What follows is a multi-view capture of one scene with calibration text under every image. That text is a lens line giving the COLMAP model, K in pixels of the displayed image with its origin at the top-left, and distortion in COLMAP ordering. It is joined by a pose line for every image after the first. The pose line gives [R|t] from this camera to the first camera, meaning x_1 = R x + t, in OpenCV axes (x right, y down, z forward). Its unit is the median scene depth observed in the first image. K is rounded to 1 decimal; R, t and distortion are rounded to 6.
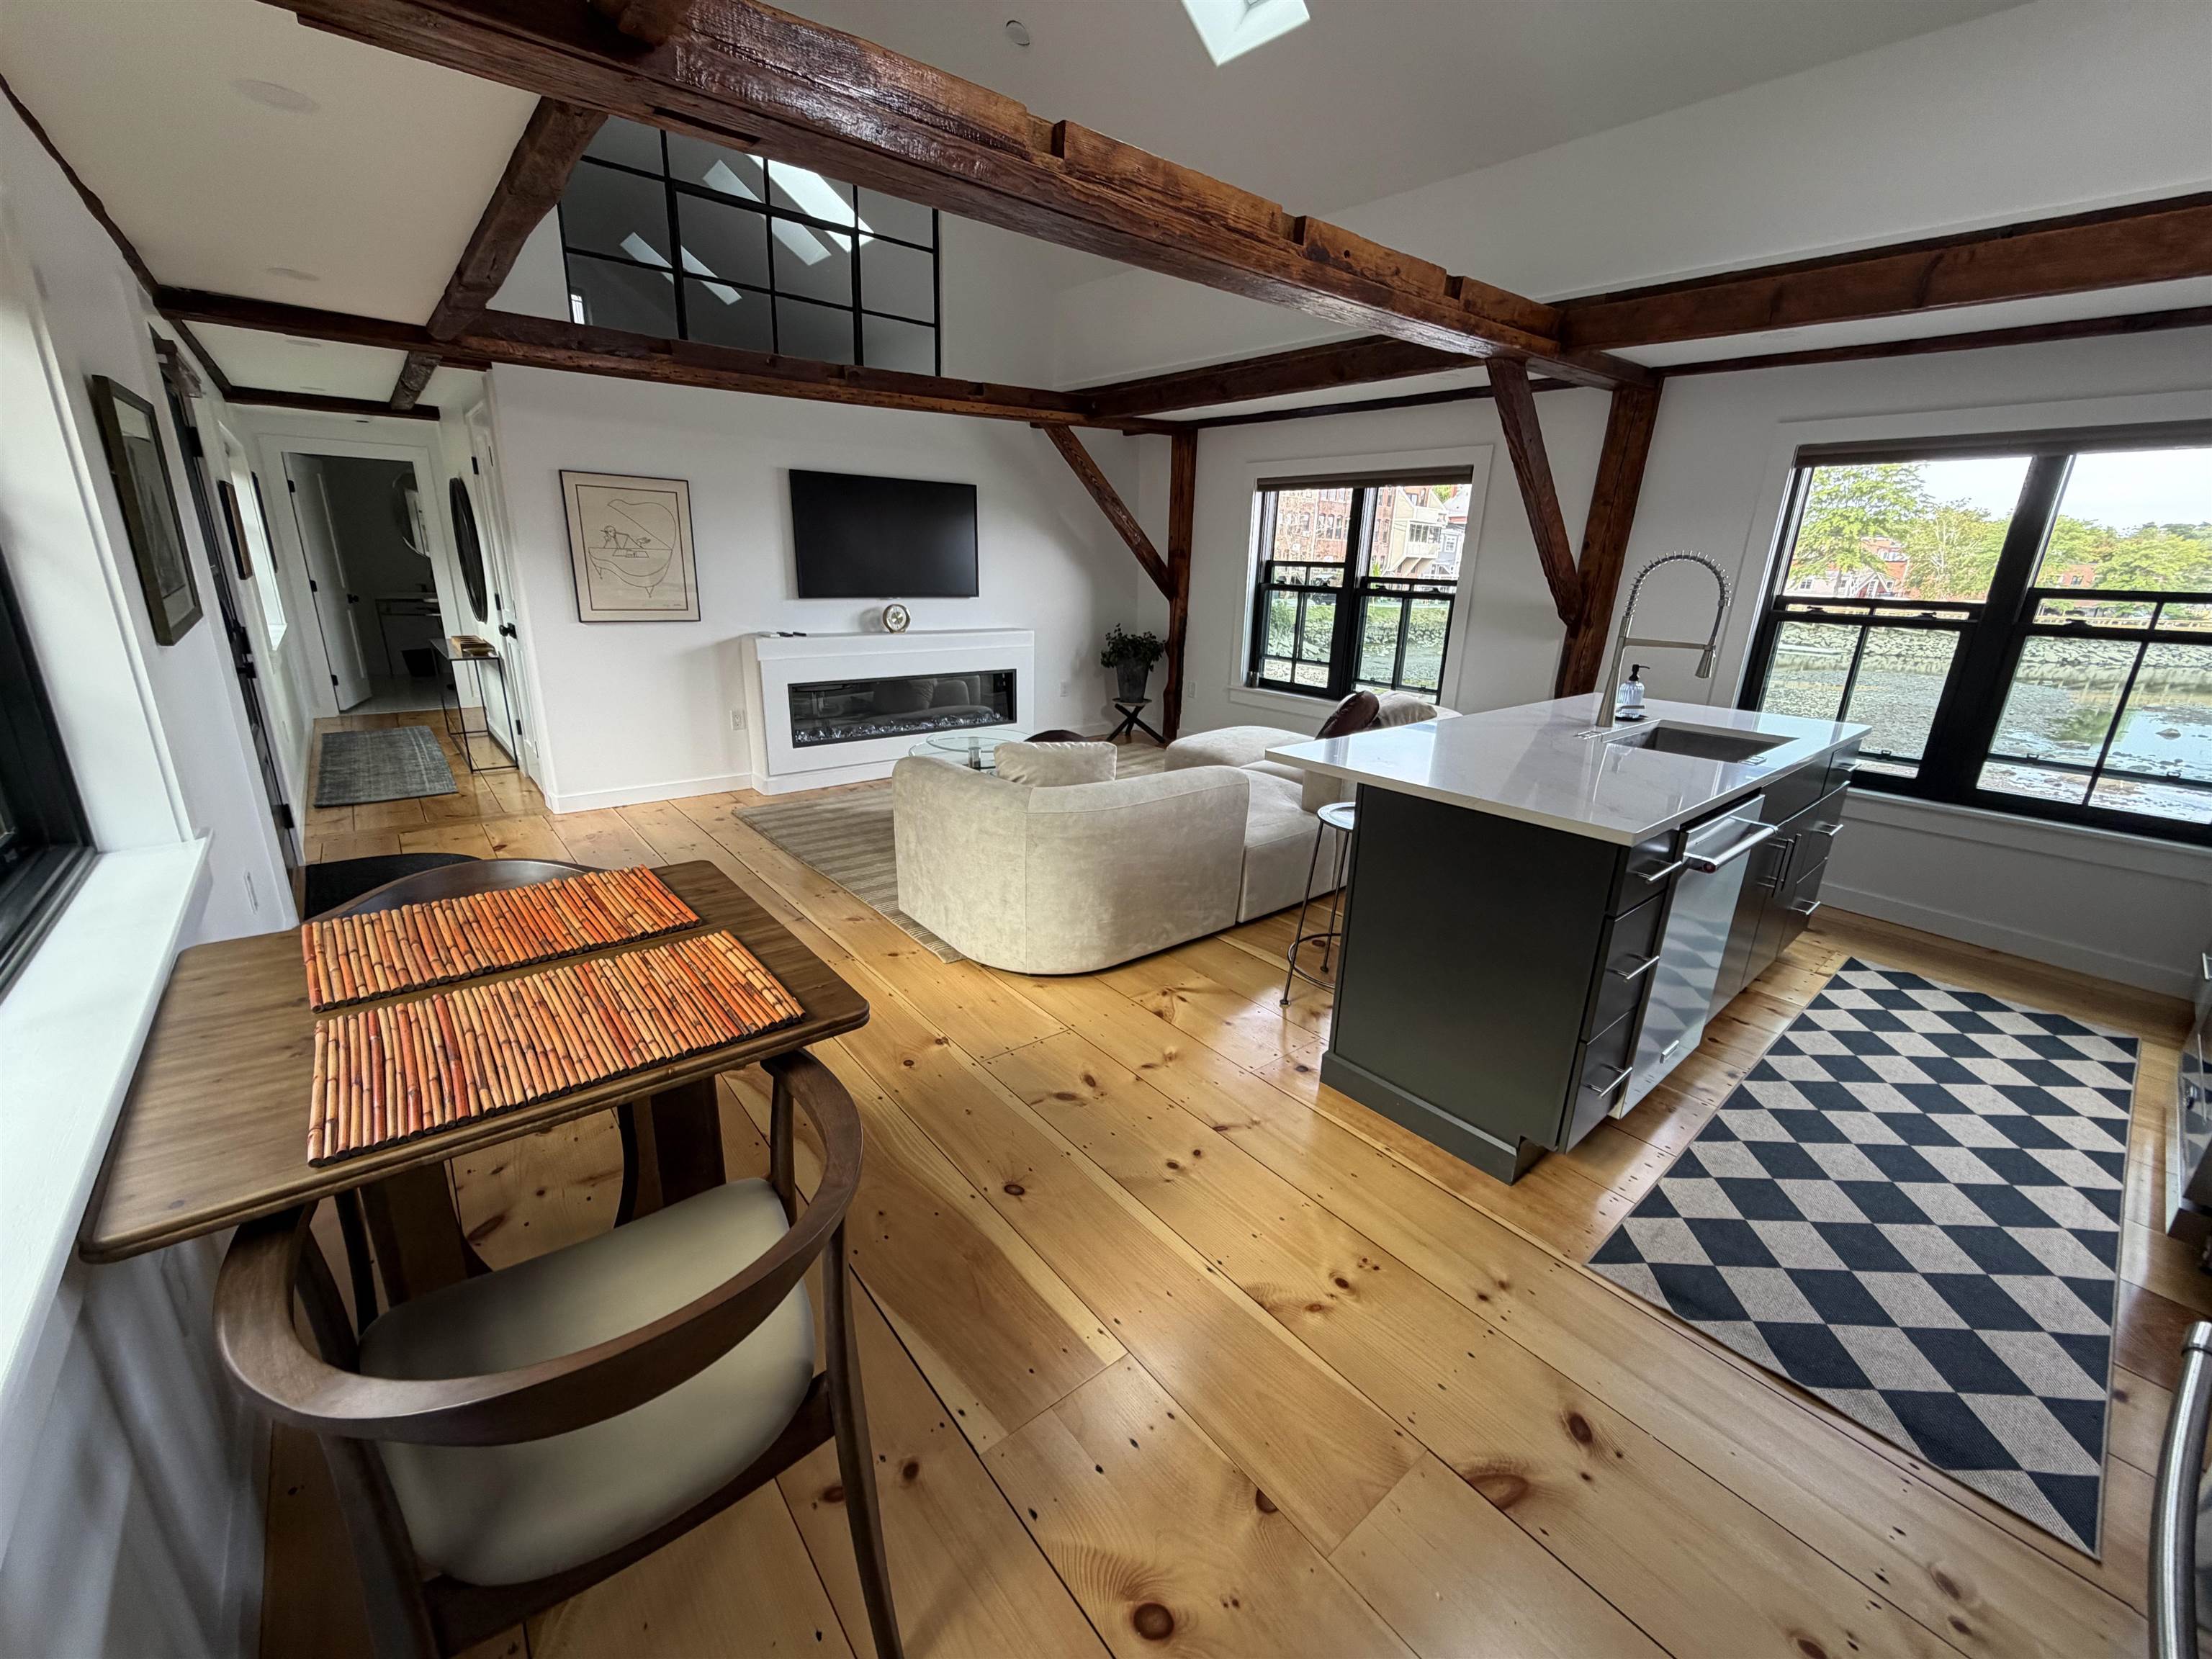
lens RADIAL K [[874.4, 0, 1106.0], [0, 874.4, 829.5], [0, 0, 1]] dist [0.000410, 0.000302]
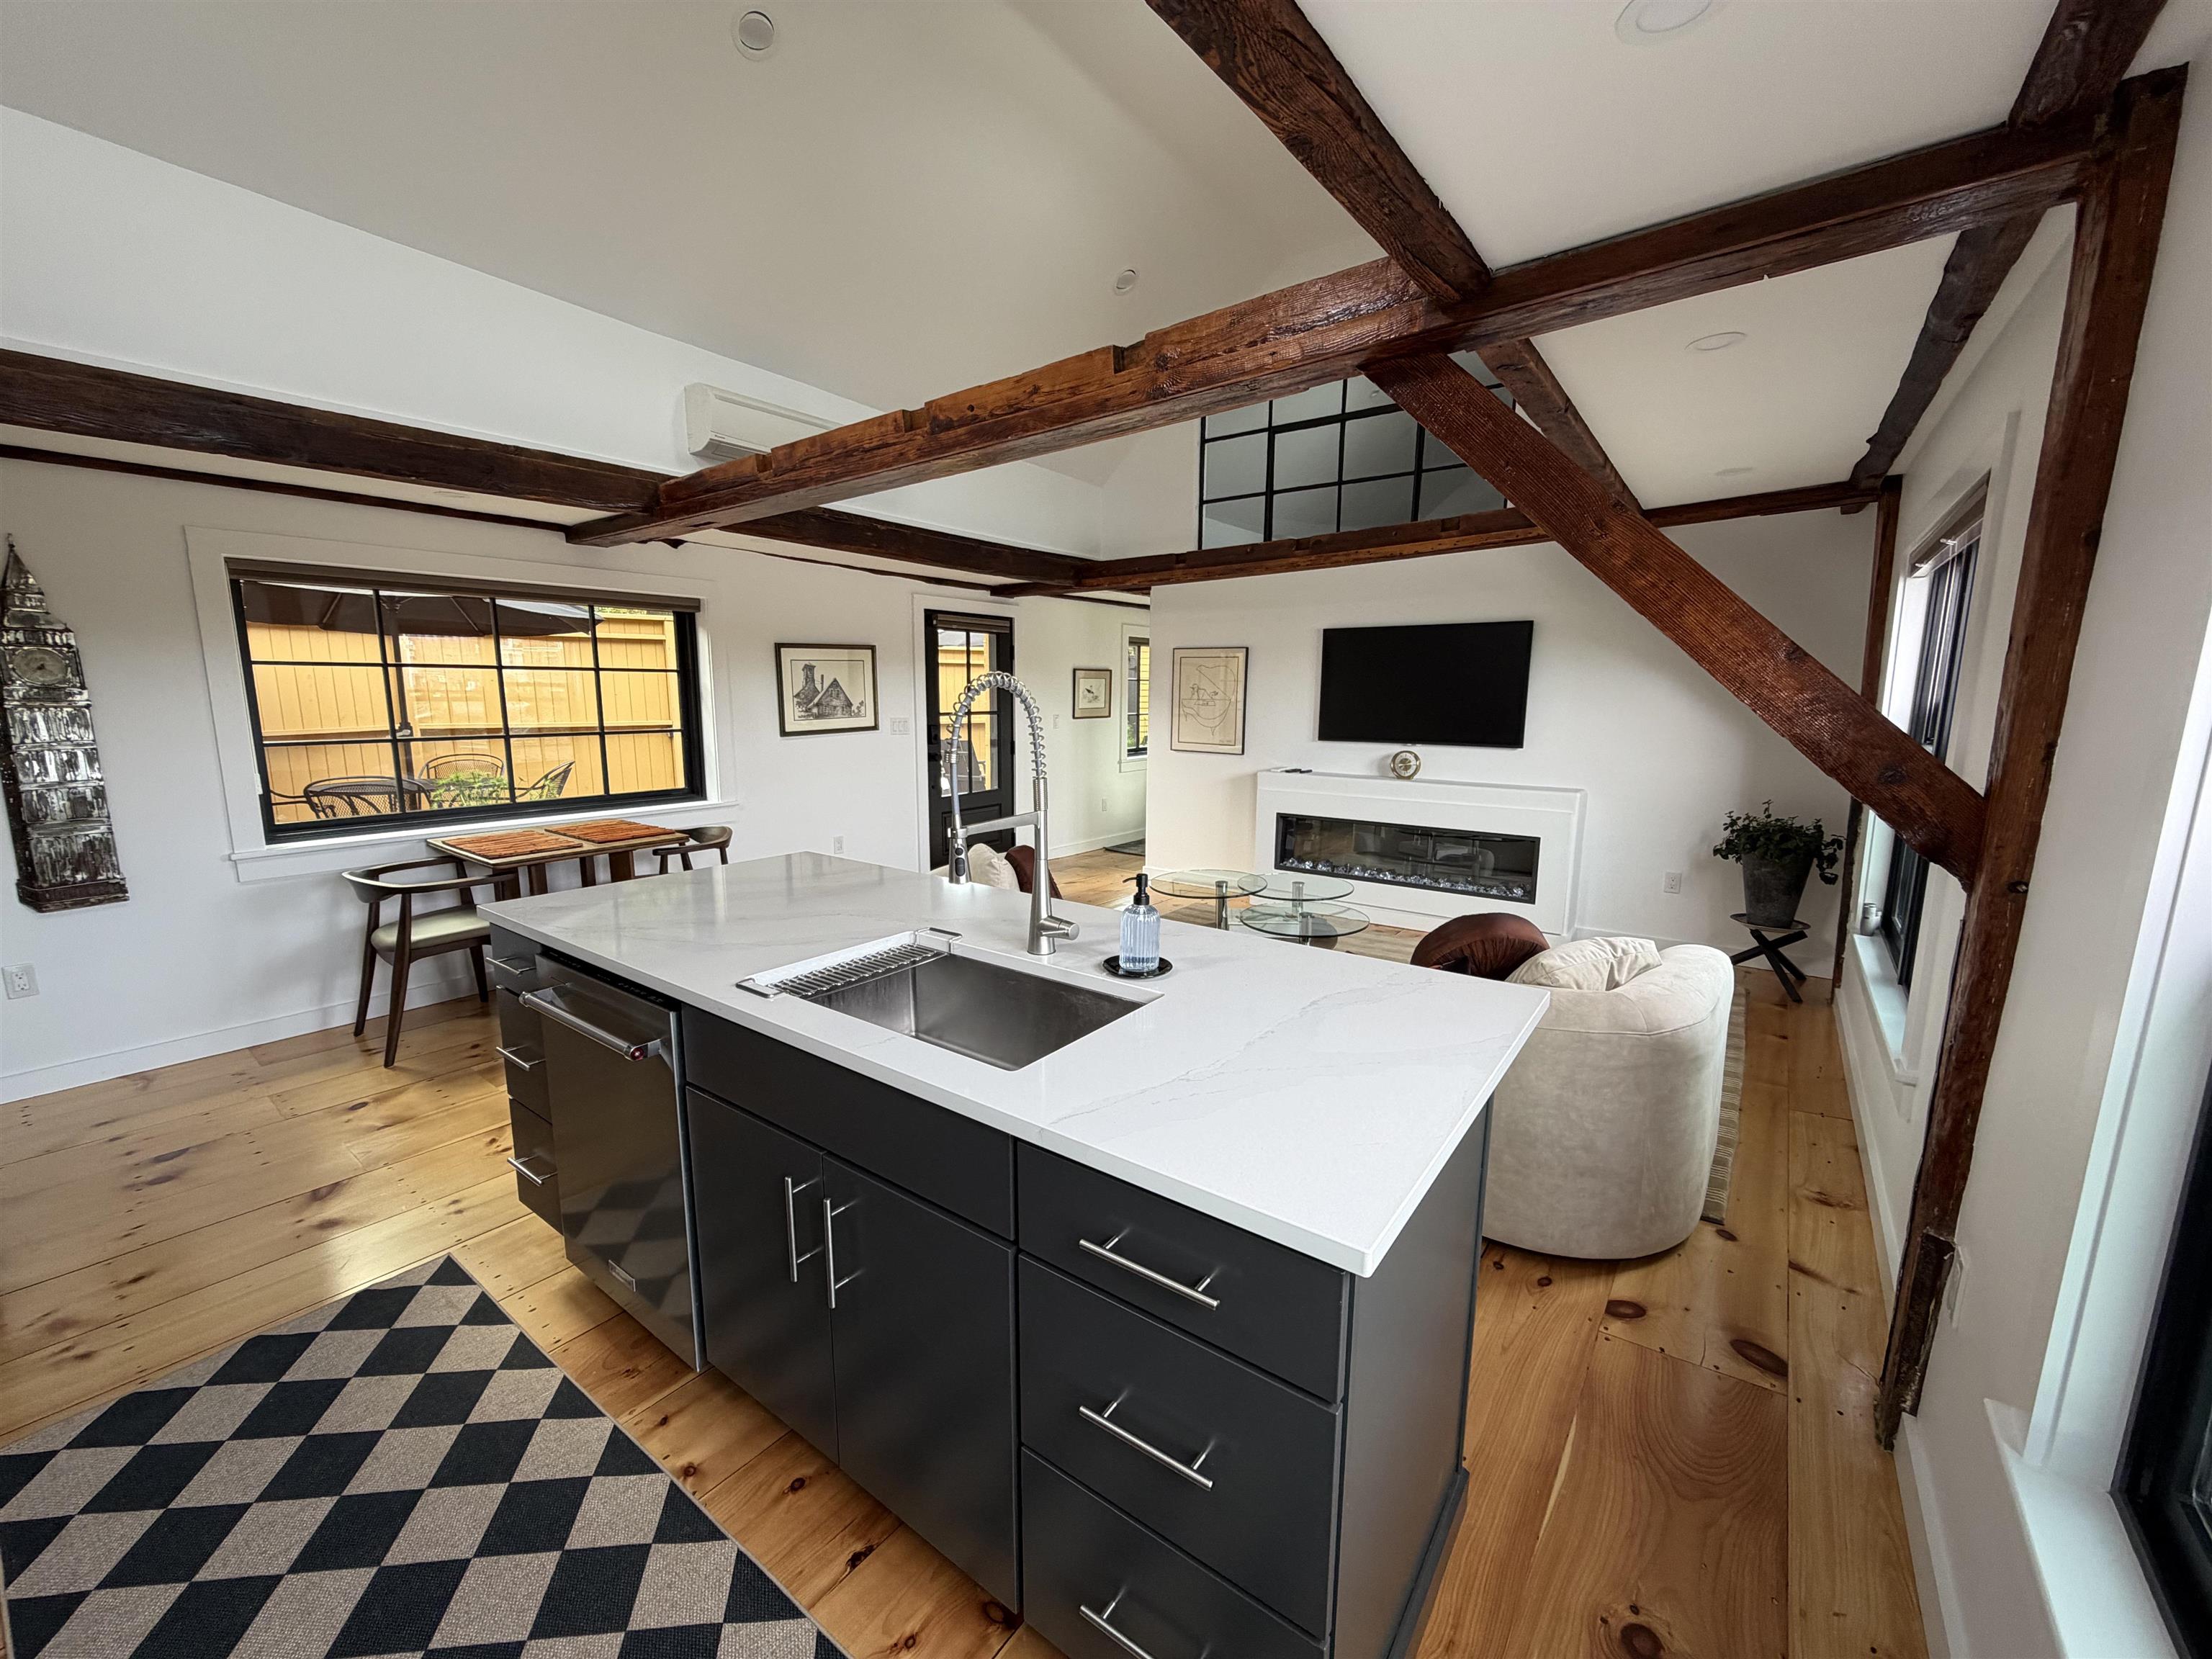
lens RADIAL K [[874.4, 0, 1106.0], [0, 874.4, 829.5], [0, 0, 1]] dist [0.000410, 0.000302]
pose [[0.232442, 0.125634, -0.964462, 0.692805], [-0.285555, 0.956736, 0.055806, -0.147464], [0.929747, 0.262436, 0.258261, 0.514643]]
